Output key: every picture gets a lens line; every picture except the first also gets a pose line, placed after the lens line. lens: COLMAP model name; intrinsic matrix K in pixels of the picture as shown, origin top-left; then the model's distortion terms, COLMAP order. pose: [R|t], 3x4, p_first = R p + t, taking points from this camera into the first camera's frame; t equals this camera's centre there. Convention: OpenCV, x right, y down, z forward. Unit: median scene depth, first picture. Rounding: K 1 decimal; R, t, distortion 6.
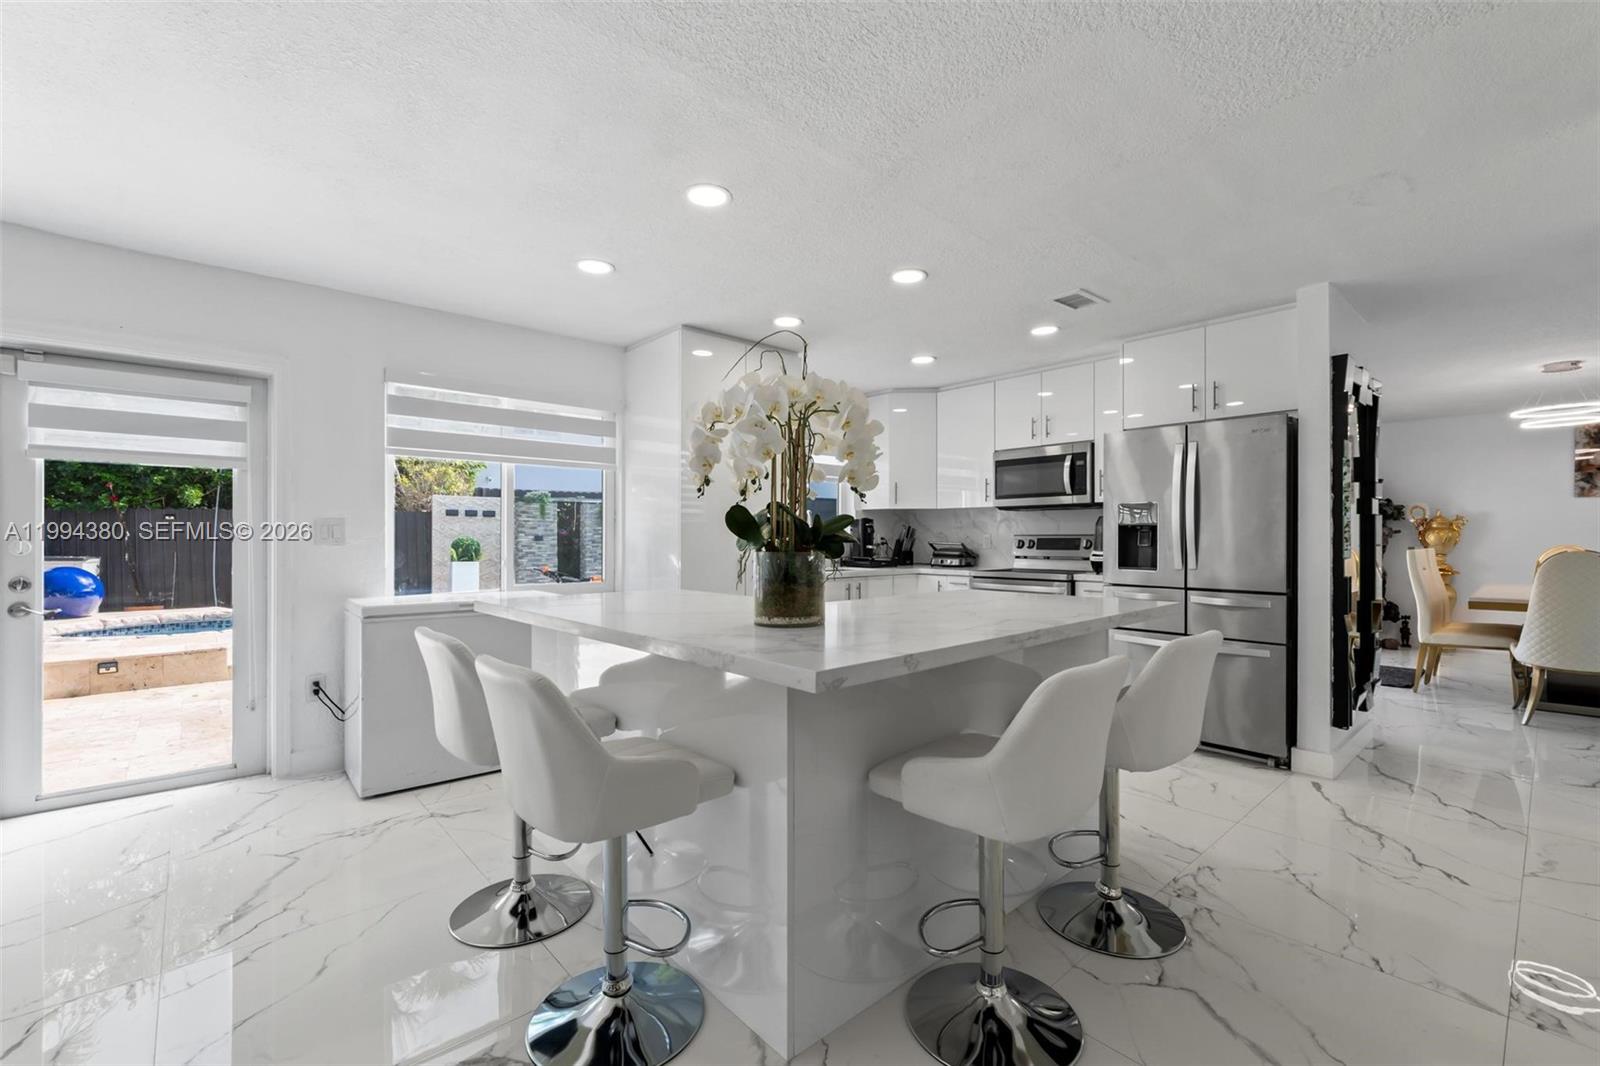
lens RADIAL K [[680.3, 0, 811.2], [0, 680.3, 534.3], [0, 0, 1]] dist [-0.007066, 0.002134]
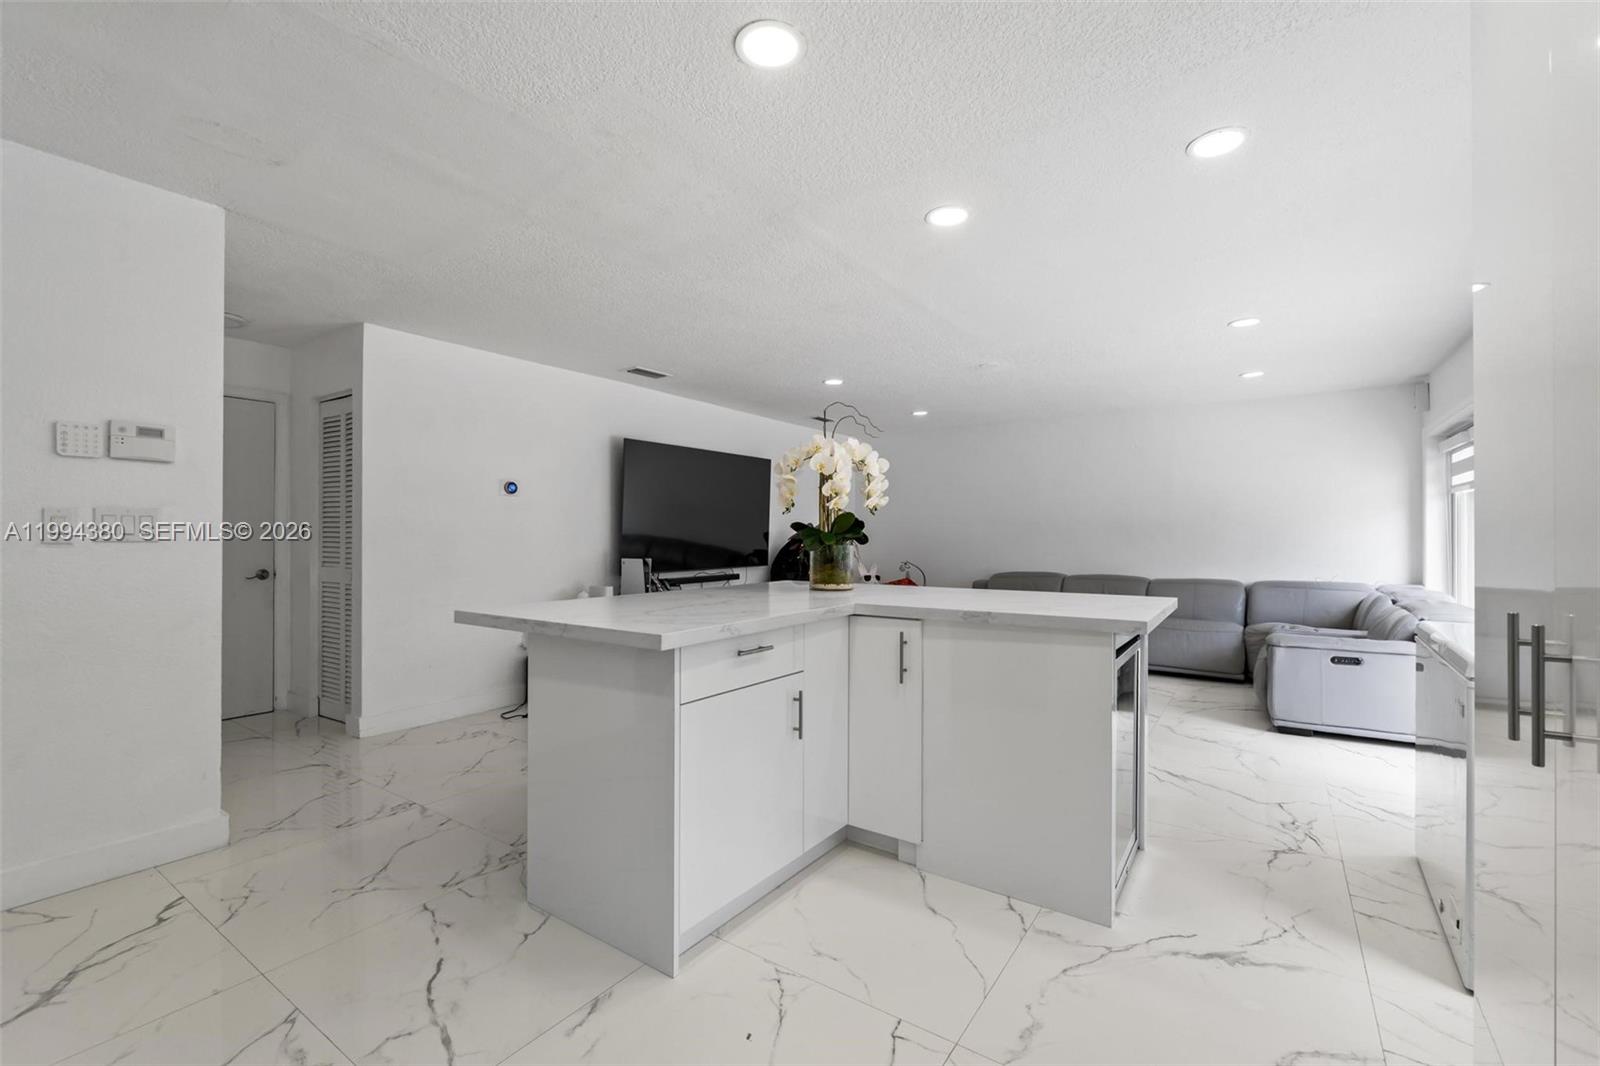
lens RADIAL K [[680.3, 0, 812.3], [0, 680.3, 530.4], [0, 0, 1]] dist [-0.007066, 0.002134]
pose [[-0.971331, -0.003694, -0.237702, 0.163818], [-0.000607, 0.999915, -0.013059, 0.004487], [0.237730, -0.012540, -0.971250, 1.060992]]
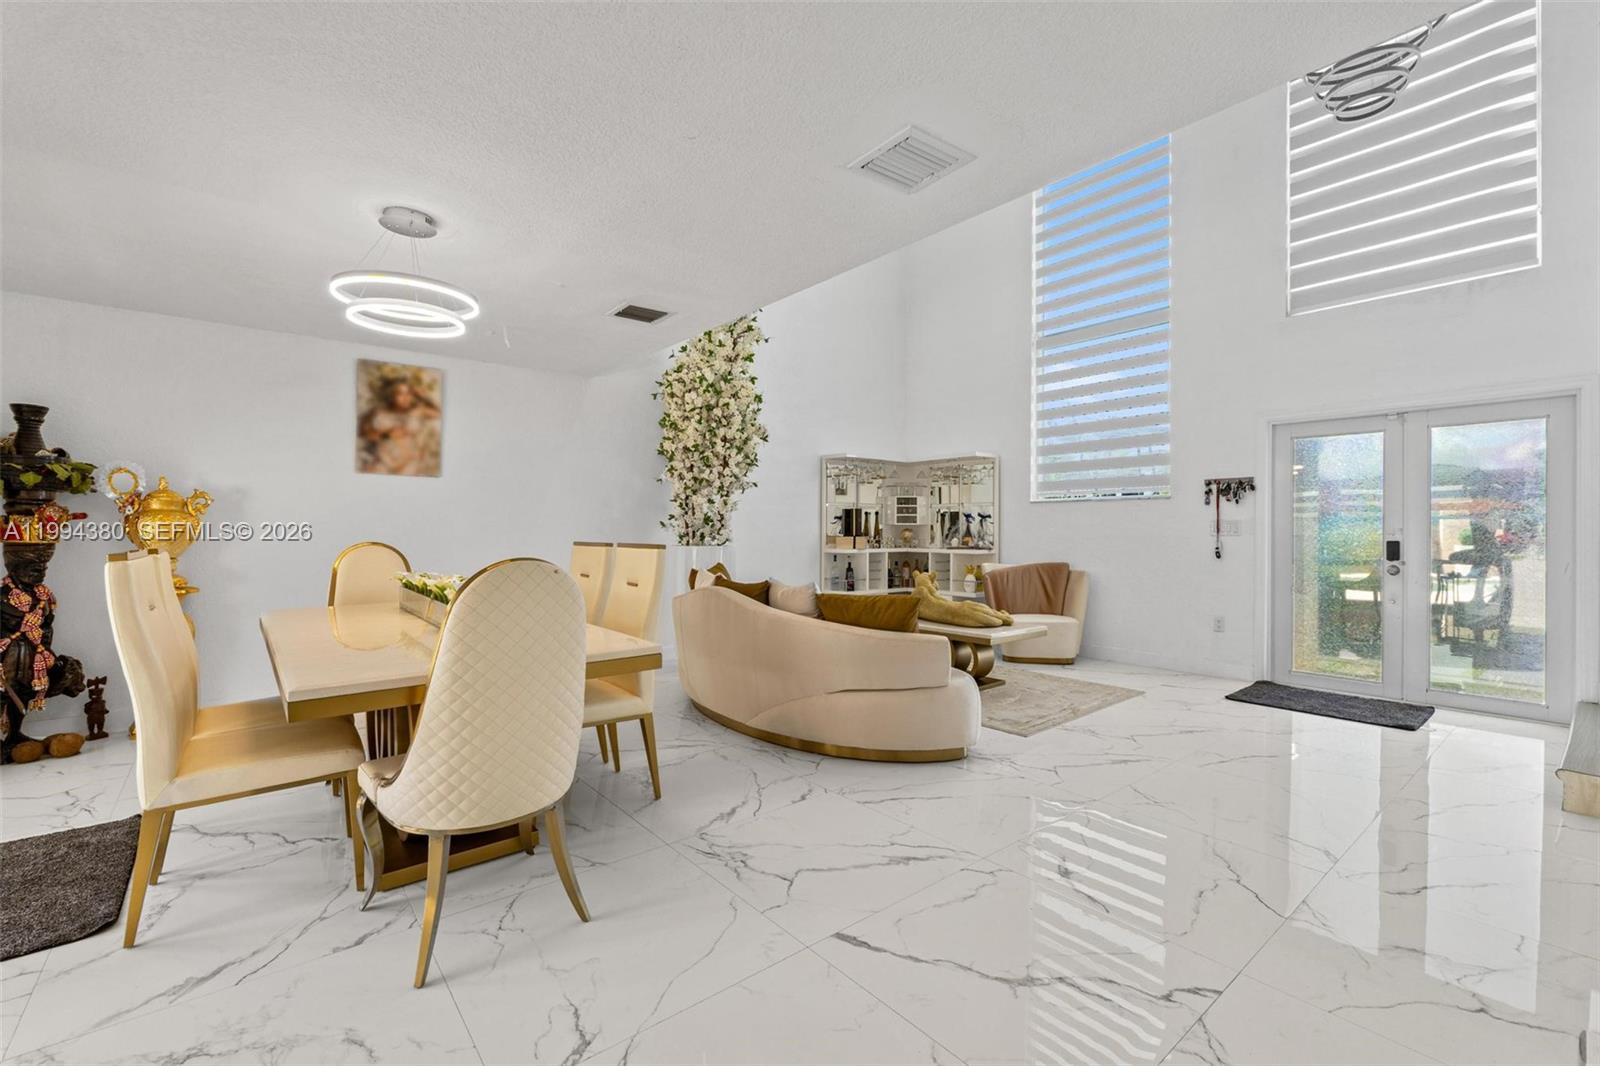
lens RADIAL K [[680.3, 0, 808.1], [0, 680.3, 533.9], [0, 0, 1]] dist [-0.007066, 0.002134]
pose [[0.036656, -0.004722, 0.999317, 0.586646], [-0.010629, 0.999930, 0.005114, 0.001842], [-0.999271, -0.010809, 0.036603, 0.675695]]
